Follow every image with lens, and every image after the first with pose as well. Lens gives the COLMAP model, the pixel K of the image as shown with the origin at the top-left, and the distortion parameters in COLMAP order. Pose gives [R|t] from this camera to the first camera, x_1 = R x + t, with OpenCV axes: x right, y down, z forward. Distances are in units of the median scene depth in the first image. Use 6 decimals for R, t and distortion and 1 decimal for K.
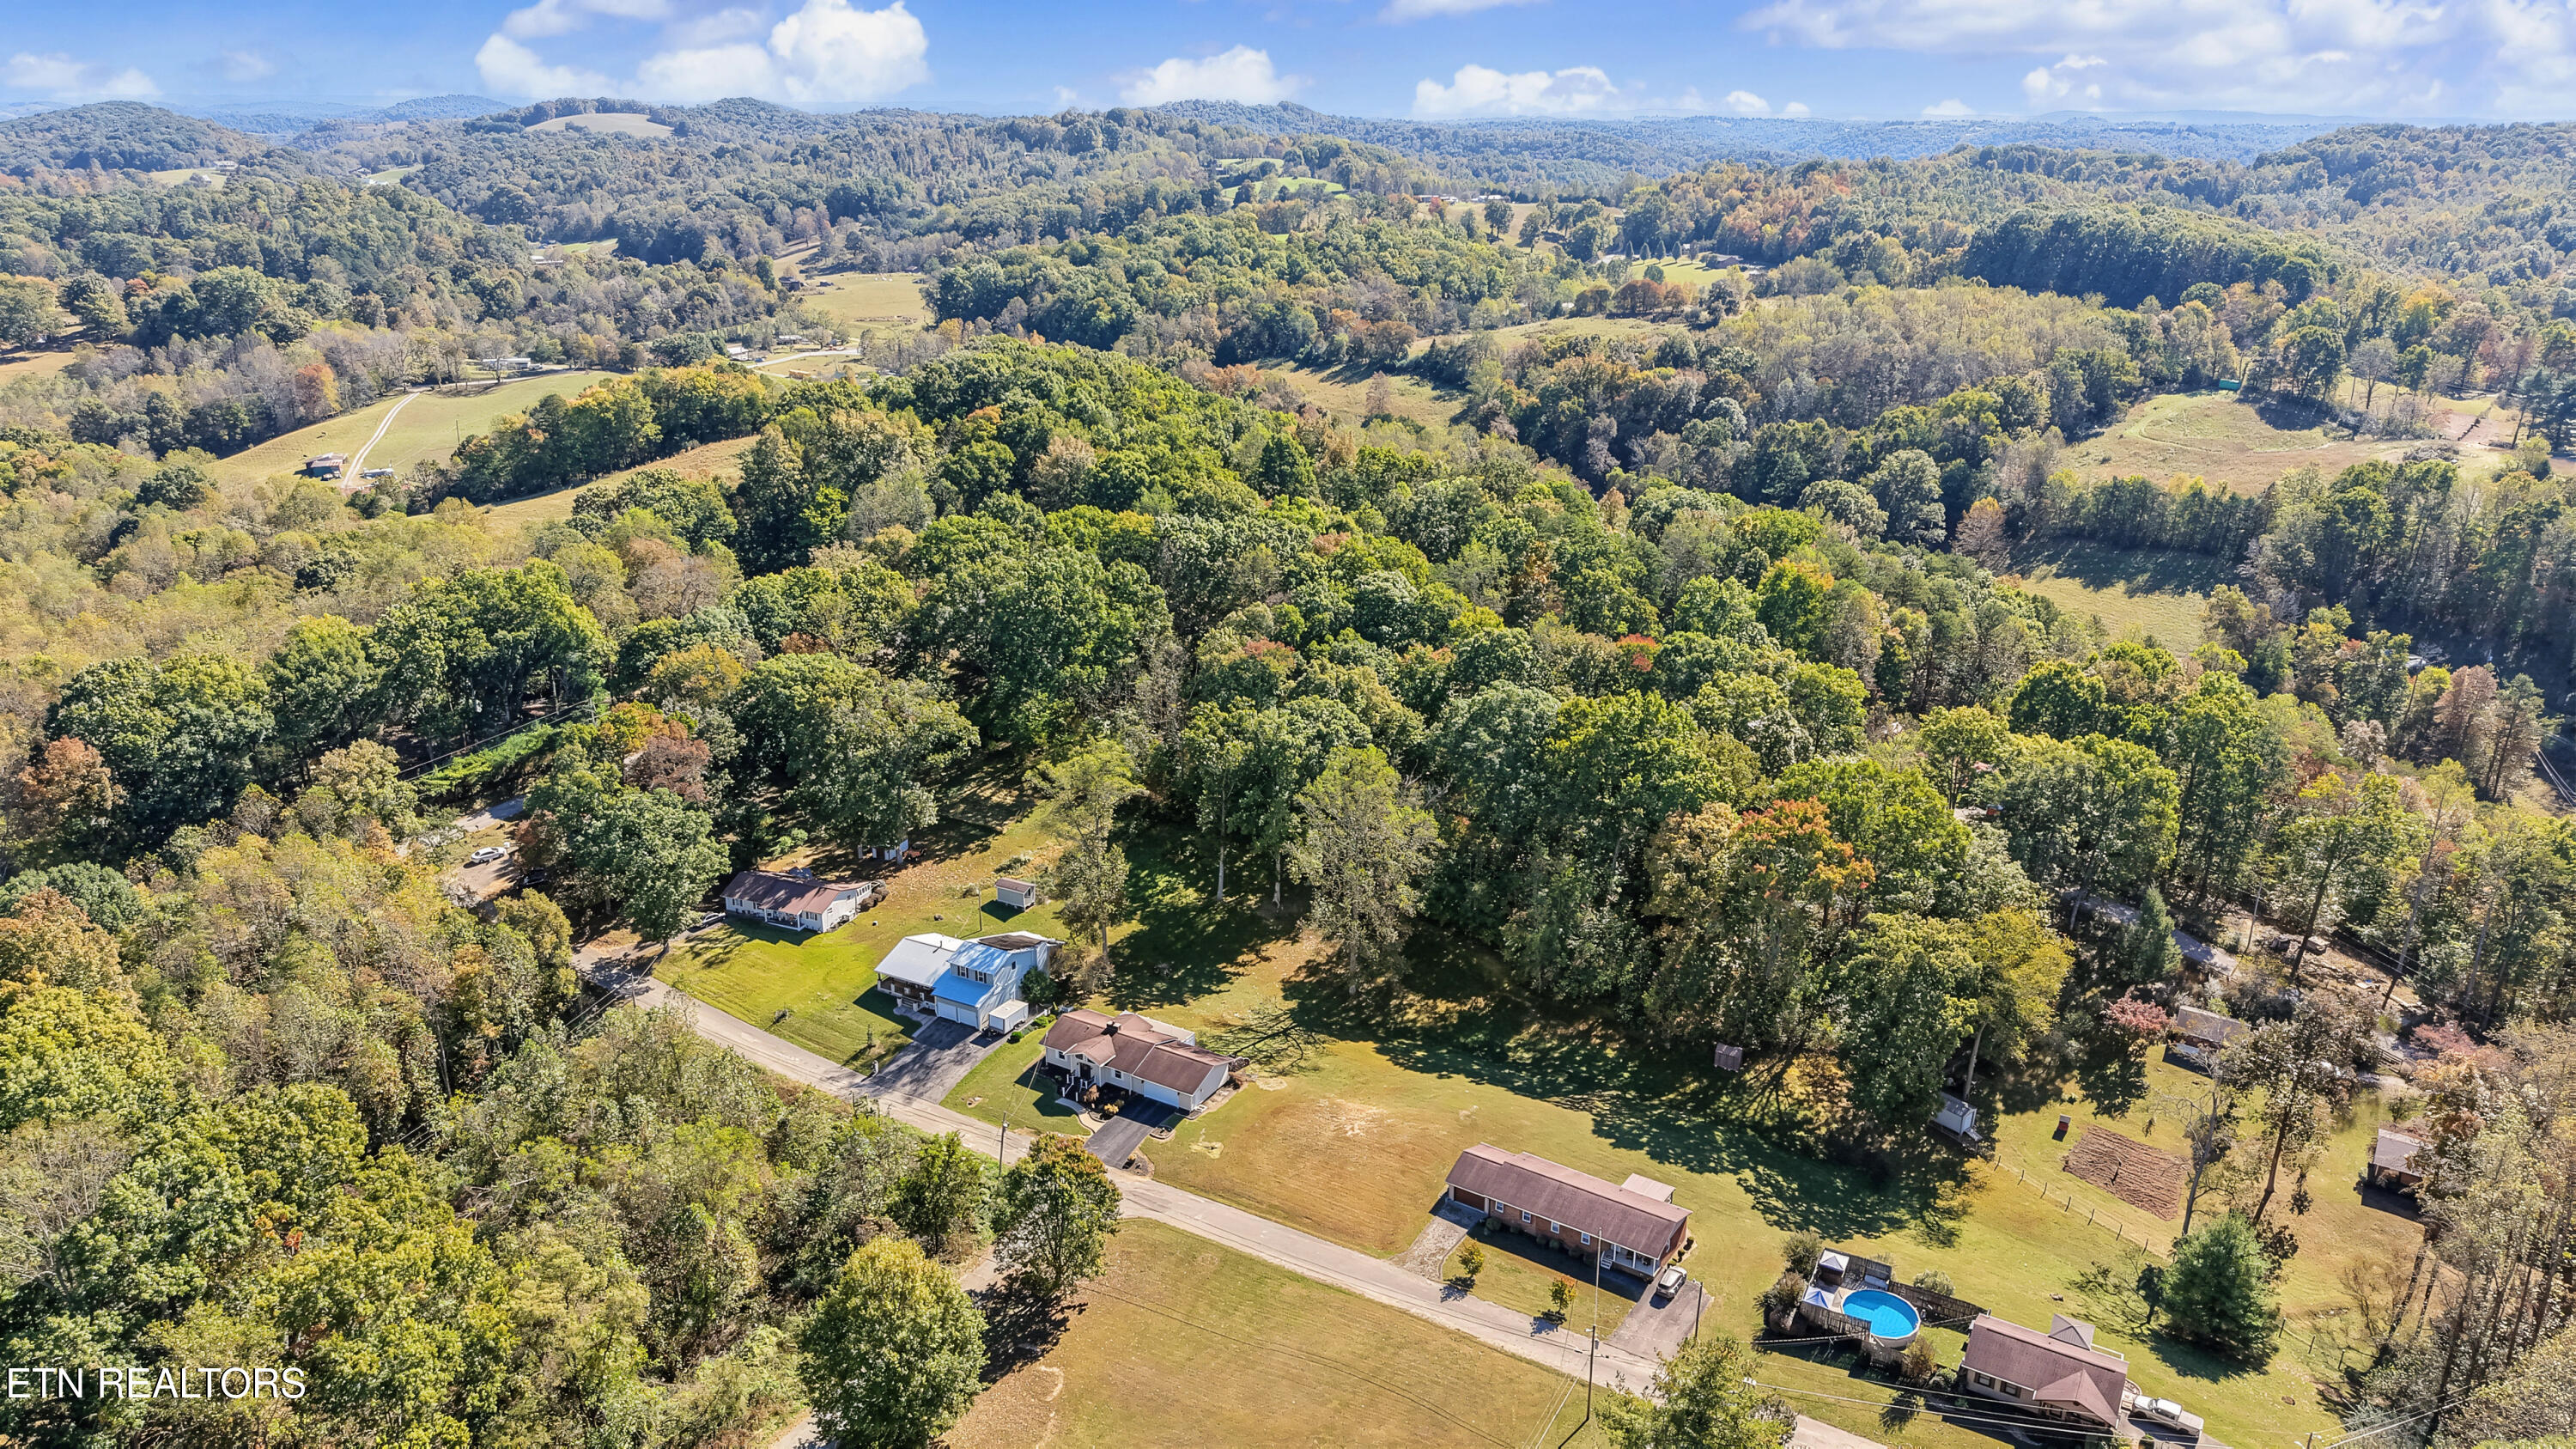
lens RADIAL K [[1700.8, 0, 1288.0], [0, 1700.8, 724.5], [0, 0, 1]] dist [0.070817, -0.084998]
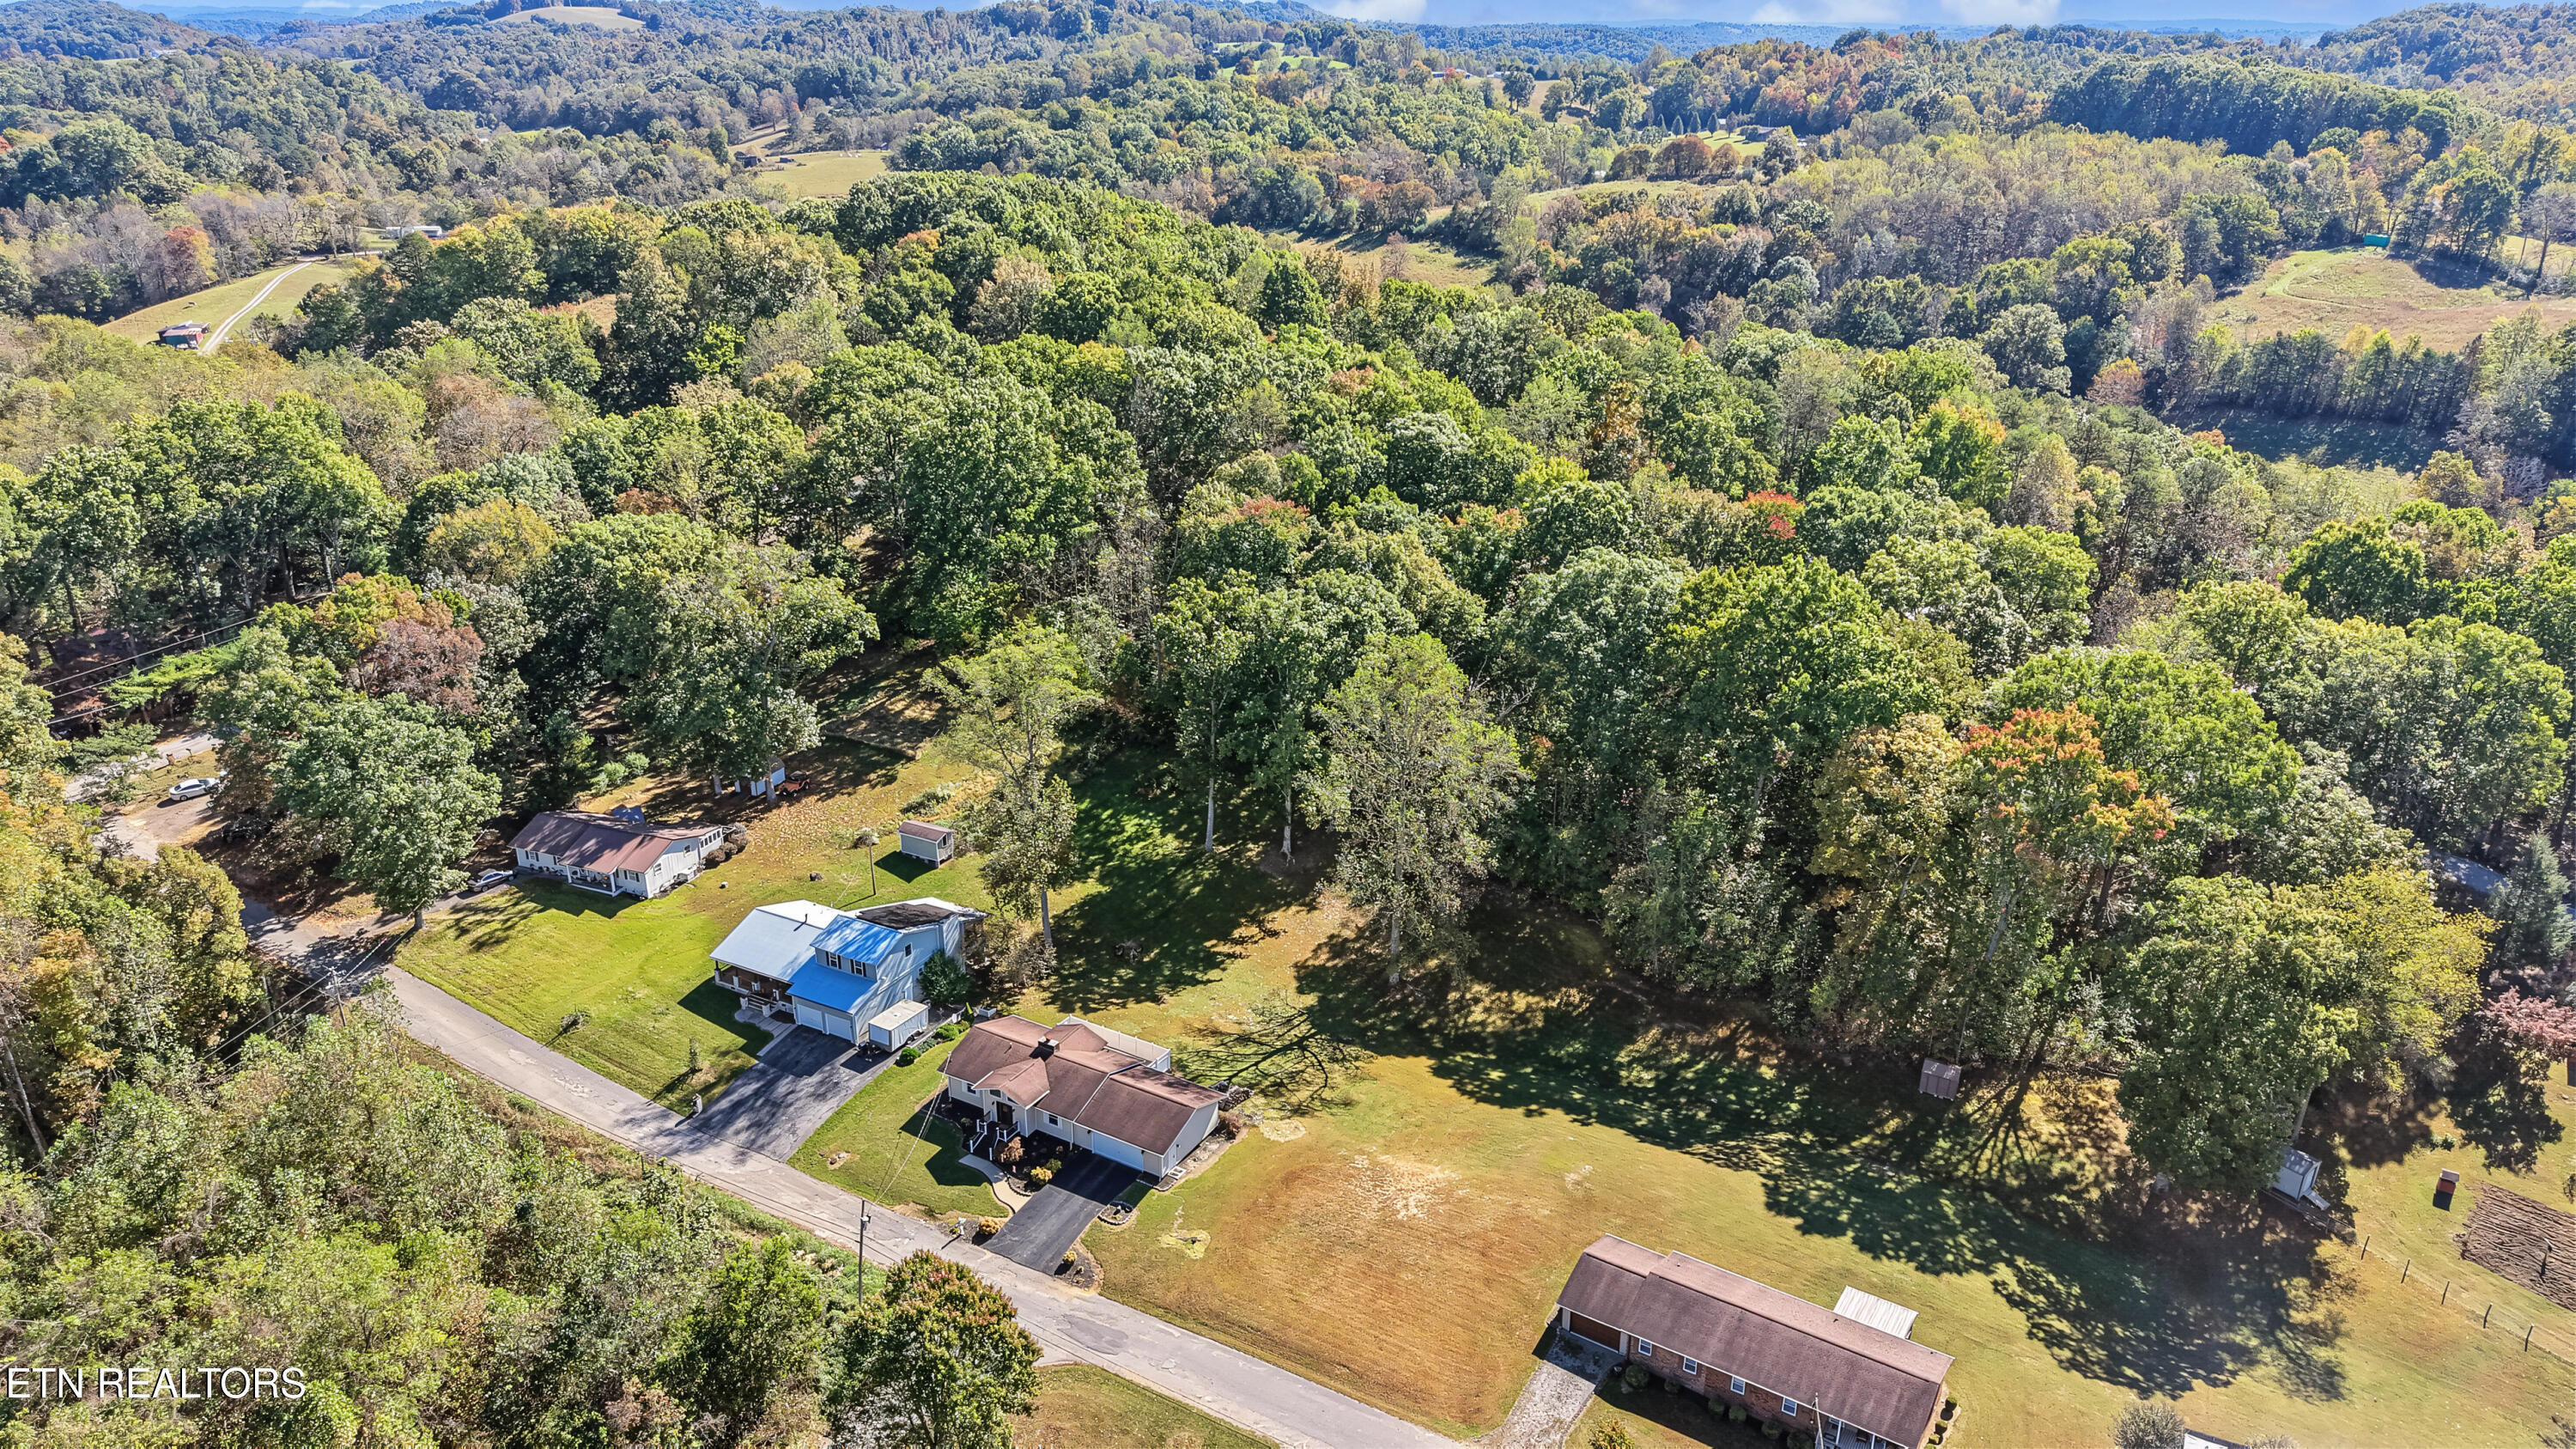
lens RADIAL K [[1700.8, 0, 1288.0], [0, 1700.8, 724.5], [0, 0, 1]] dist [0.070817, -0.084998]
pose [[0.999999, -0.001348, 0.000156, -0.005885], [0.001340, 0.999018, 0.044281, 0.016526], [-0.000216, -0.044280, 0.999019, 0.266044]]
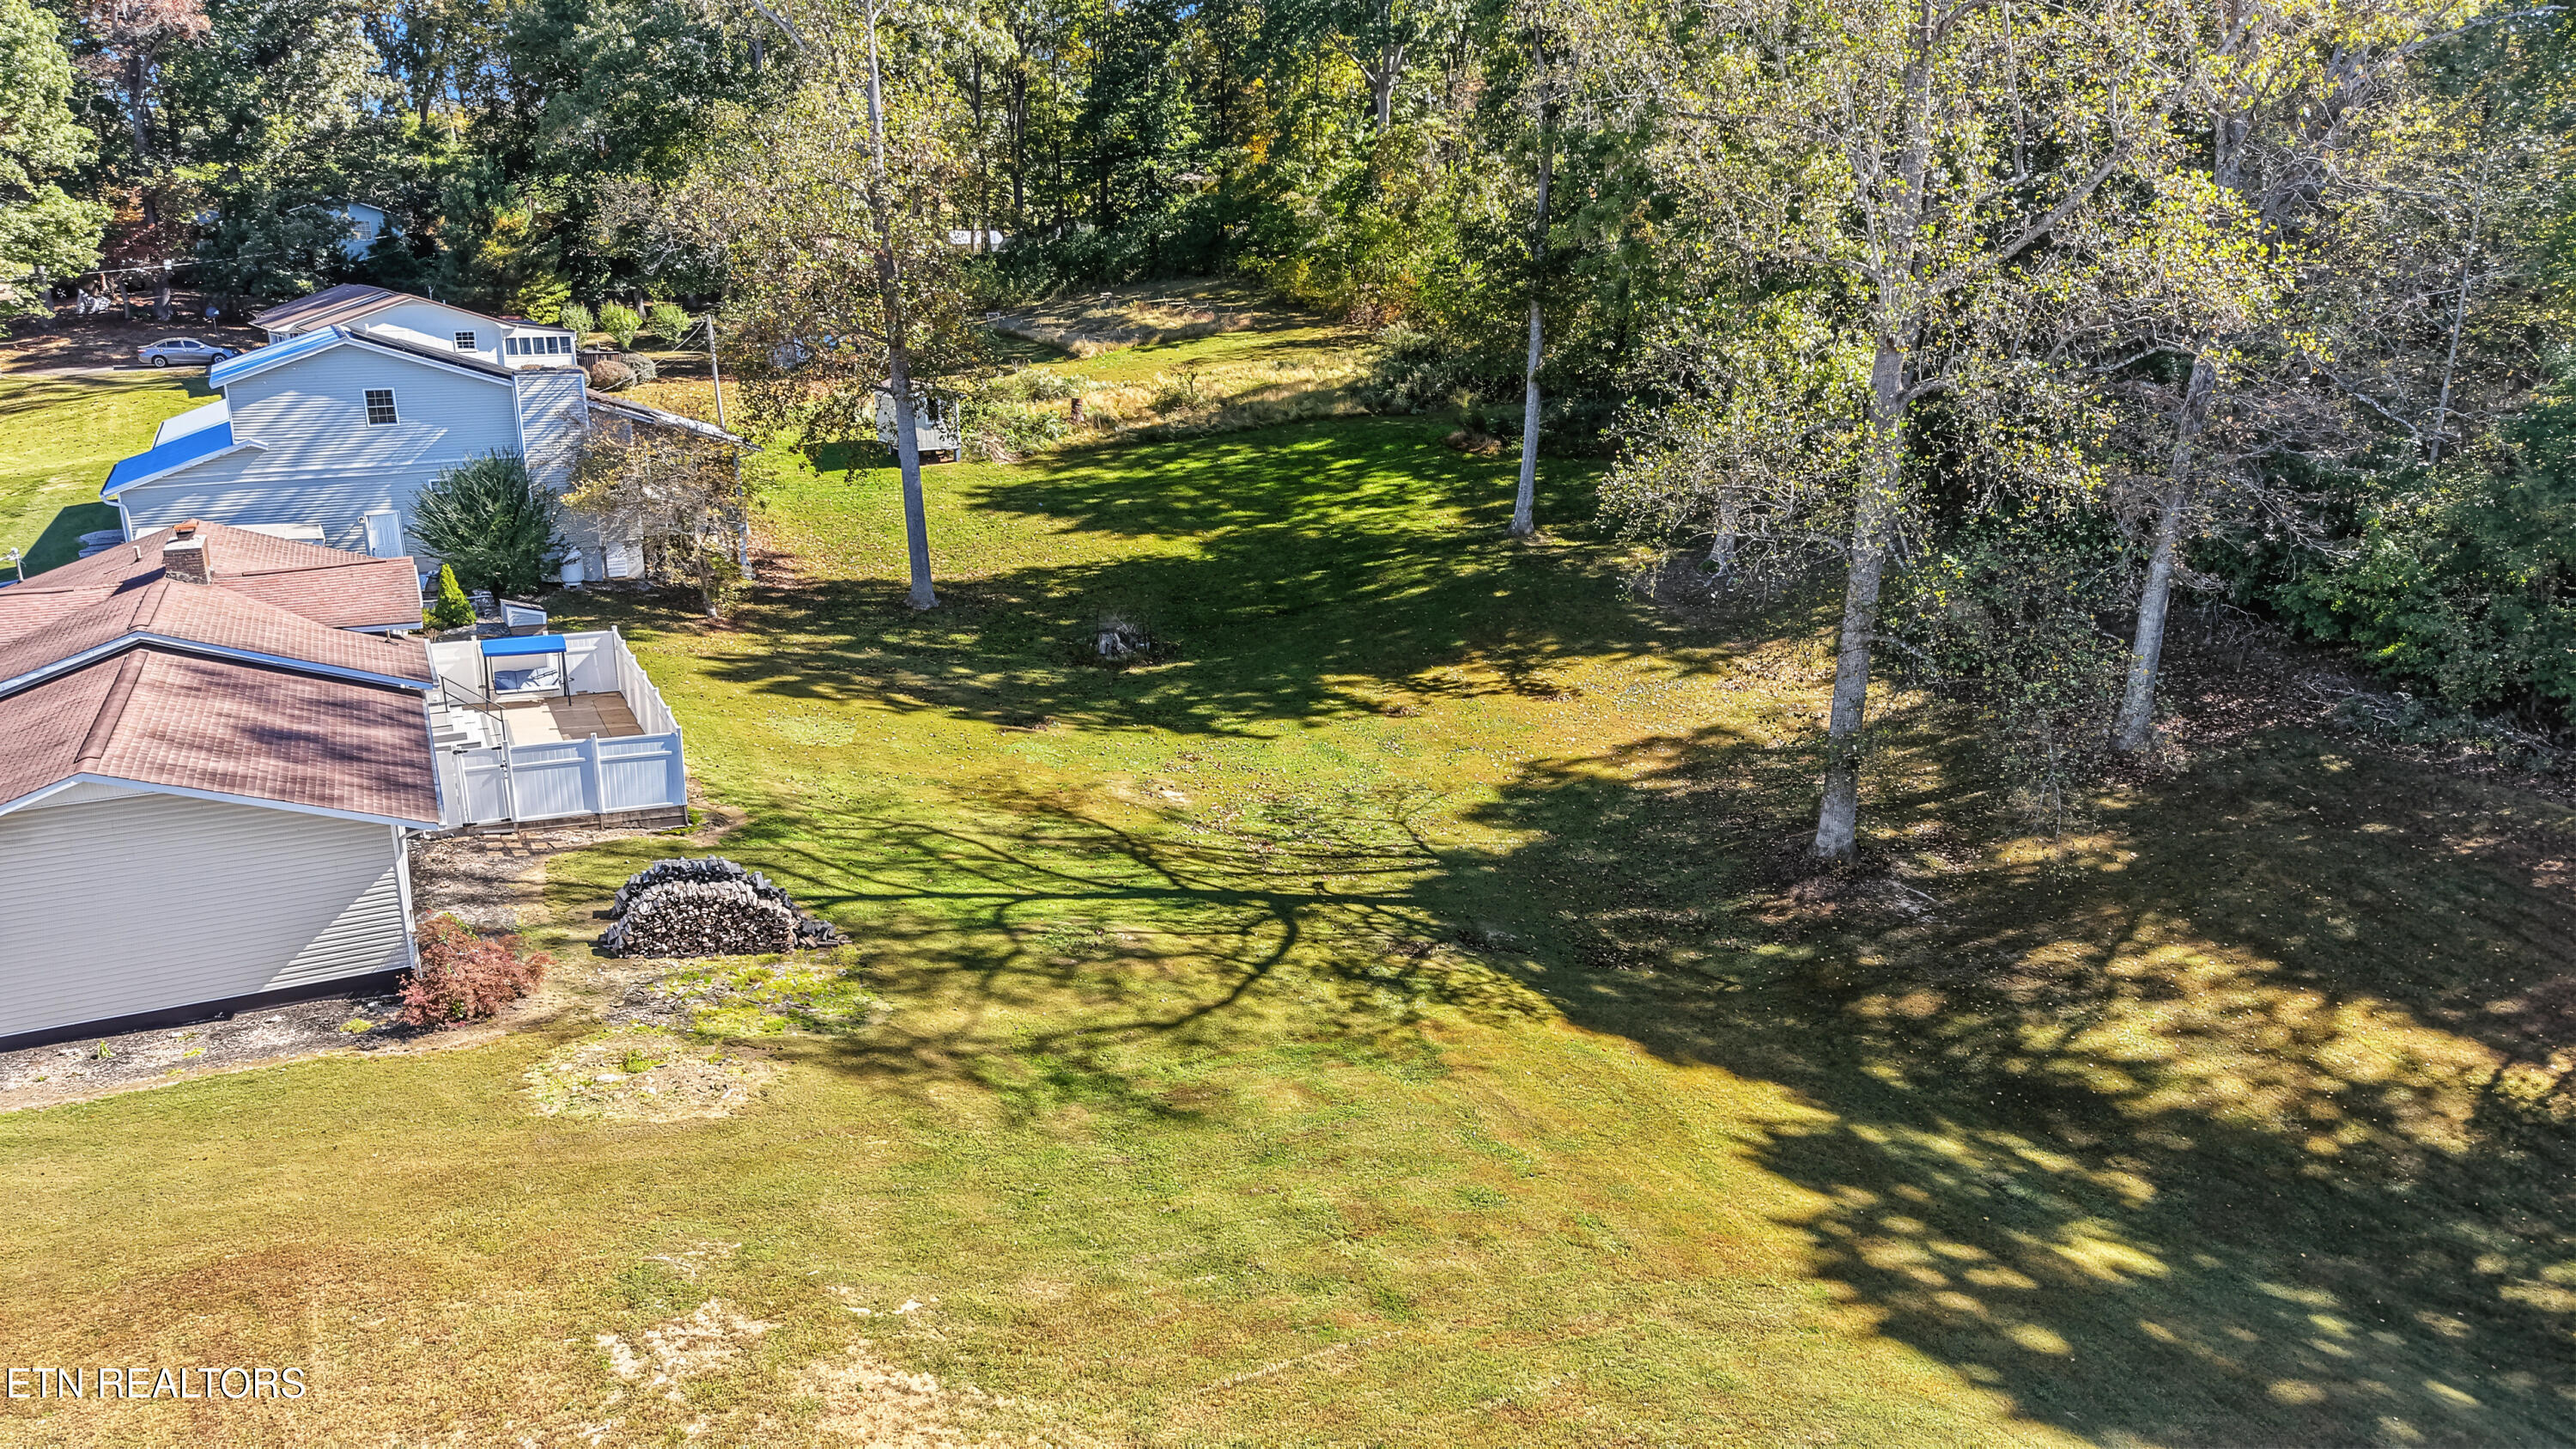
lens RADIAL K [[1700.8, 0, 1288.0], [0, 1700.8, 724.5], [0, 0, 1]] dist [0.070817, -0.084998]
pose [[0.849264, 0.153107, -0.505281, 0.072977], [-0.187402, 0.982129, -0.017383, 0.142063], [0.493589, 0.109453, 0.862780, 0.725735]]
